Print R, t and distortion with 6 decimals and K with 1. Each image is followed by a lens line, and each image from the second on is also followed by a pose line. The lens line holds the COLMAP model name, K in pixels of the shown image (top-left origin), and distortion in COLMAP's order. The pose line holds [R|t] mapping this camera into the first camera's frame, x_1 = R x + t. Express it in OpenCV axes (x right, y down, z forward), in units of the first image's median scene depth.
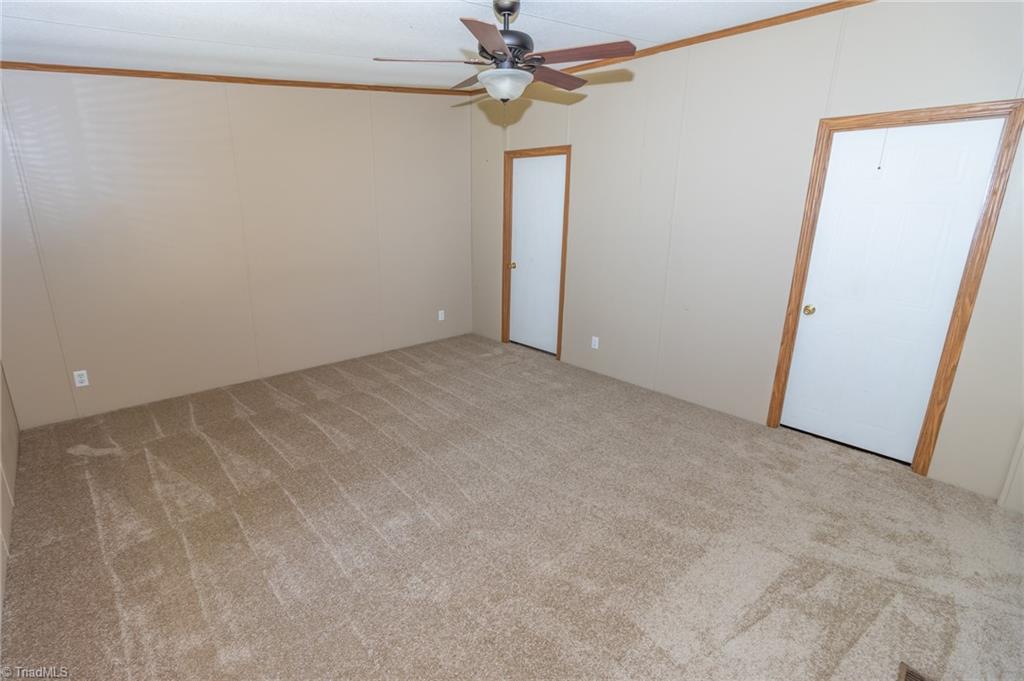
lens RADIAL K [[473.2, 0, 510.2], [0, 473.2, 331.0], [0, 0, 1]] dist [-0.001181, -0.000149]
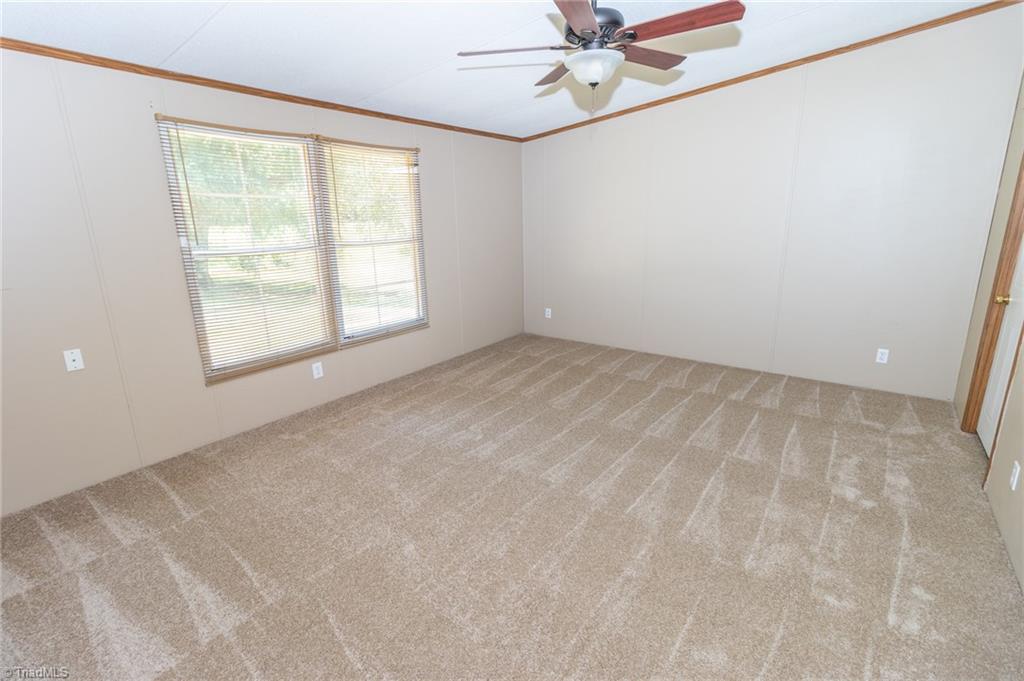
lens RADIAL K [[473.2, 0, 510.2], [0, 473.2, 331.0], [0, 0, 1]] dist [-0.001181, -0.000149]
pose [[0.167031, 0.222154, -0.960598, 0.577281], [-0.236334, 0.954903, 0.179743, -0.088921], [0.957208, 0.196999, 0.212001, 0.436365]]
